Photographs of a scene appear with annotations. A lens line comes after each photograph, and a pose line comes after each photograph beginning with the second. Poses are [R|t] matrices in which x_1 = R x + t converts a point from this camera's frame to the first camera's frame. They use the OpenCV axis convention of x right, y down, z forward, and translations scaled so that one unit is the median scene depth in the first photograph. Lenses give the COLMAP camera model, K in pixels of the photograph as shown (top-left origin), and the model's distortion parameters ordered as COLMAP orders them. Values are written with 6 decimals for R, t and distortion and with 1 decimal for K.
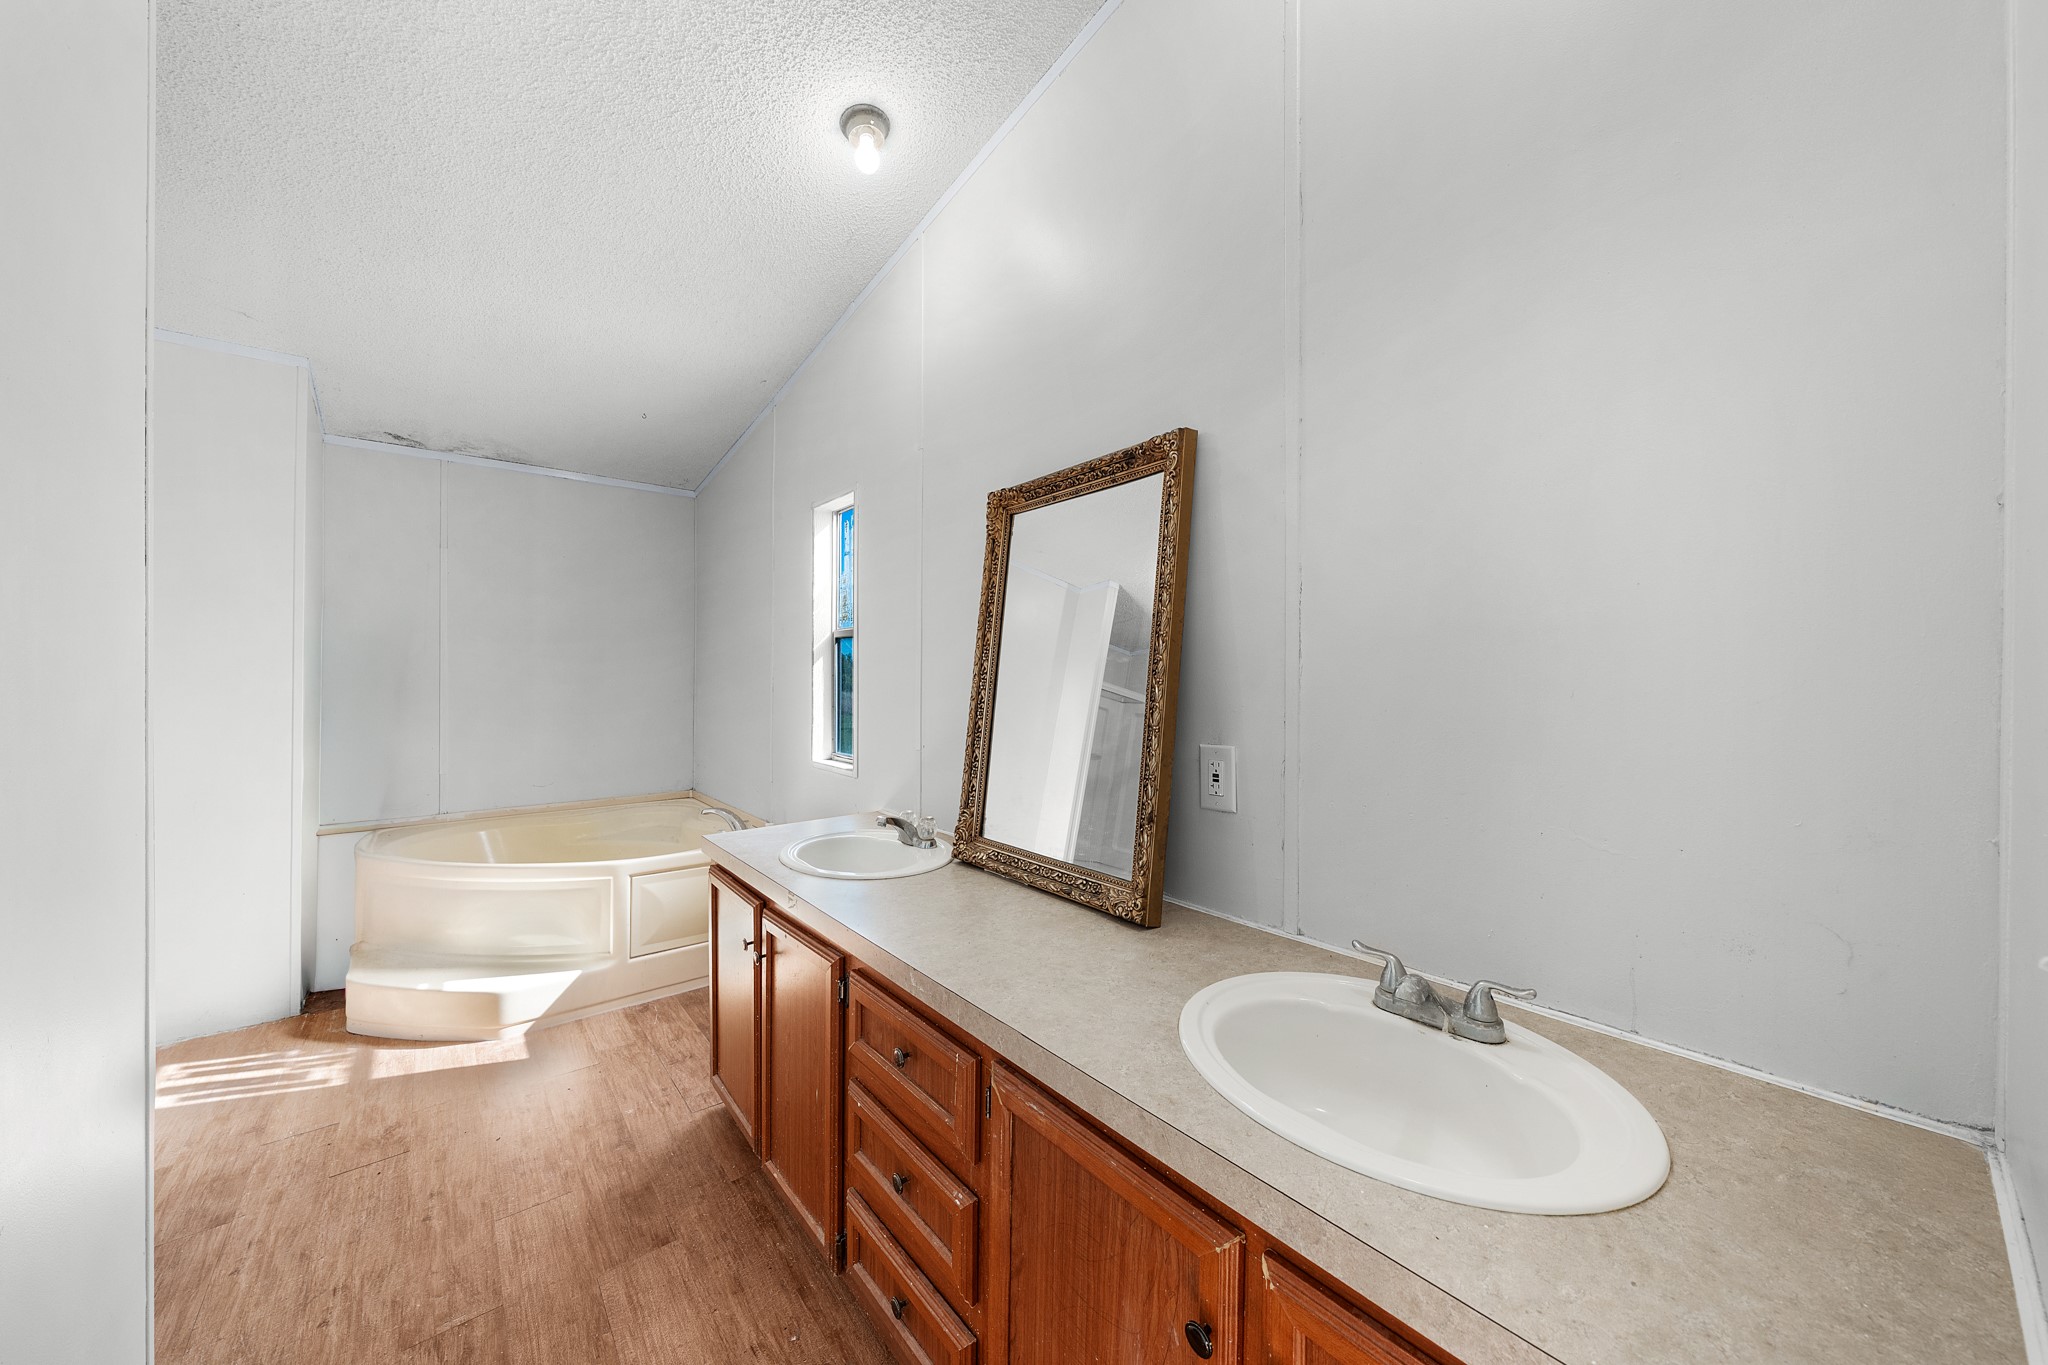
lens RADIAL K [[708.1, 0, 1015.5], [0, 708.1, 673.6], [0, 0, 1]] dist [-0.000287, -0.000089]
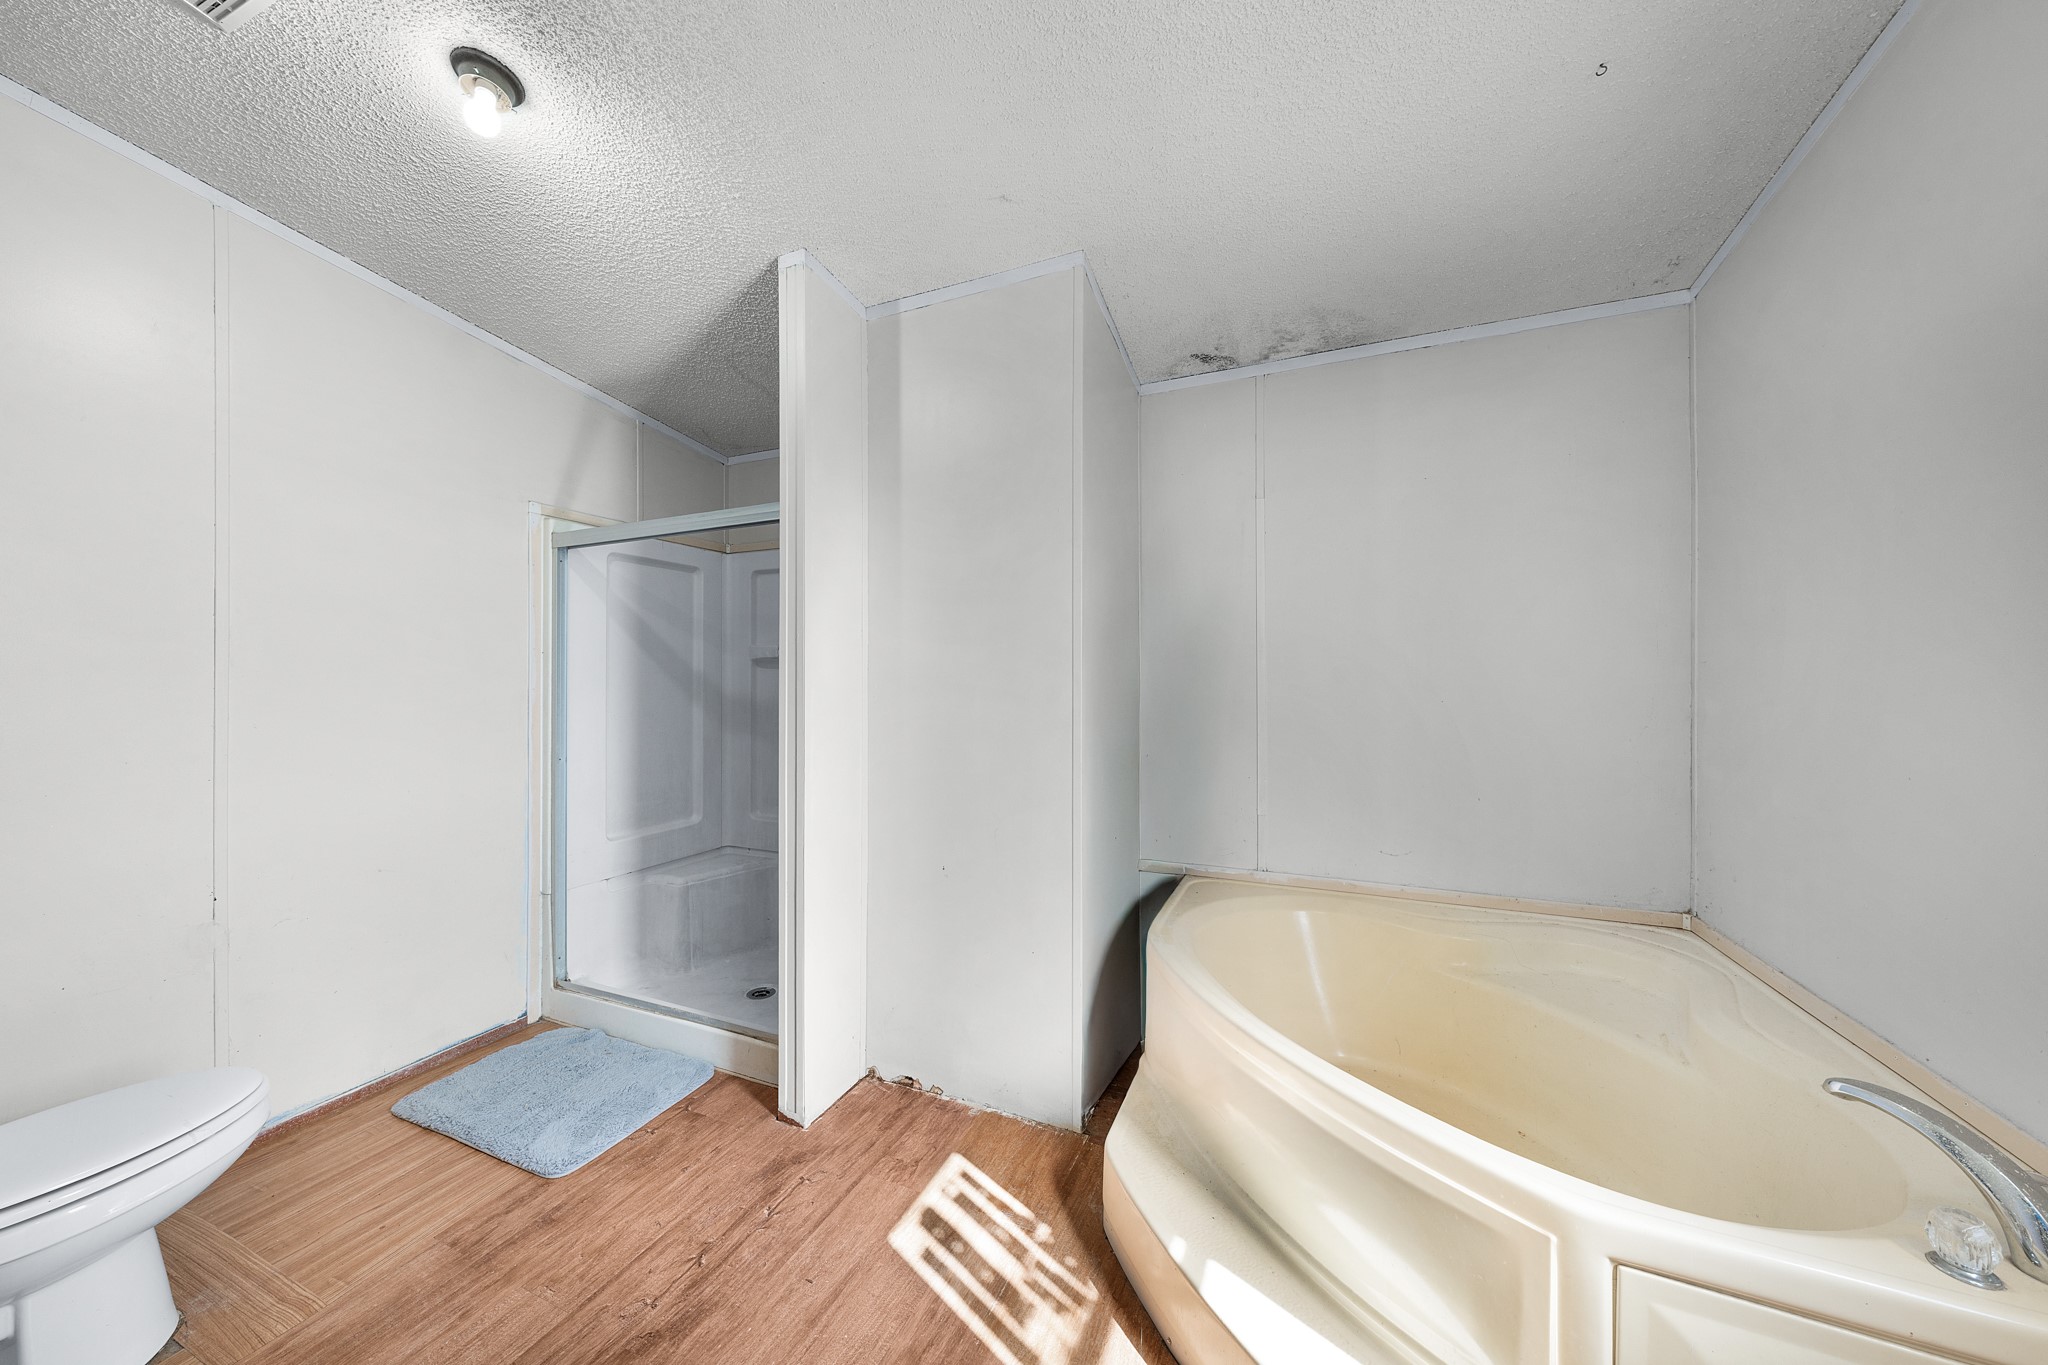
lens RADIAL K [[708.1, 0, 1015.5], [0, 708.1, 673.6], [0, 0, 1]] dist [-0.000287, -0.000089]
pose [[0.455196, -0.003154, -0.890386, -0.346287], [0.009809, 0.999951, 0.001473, -0.005134], [0.890337, -0.009404, 0.455204, 0.551195]]
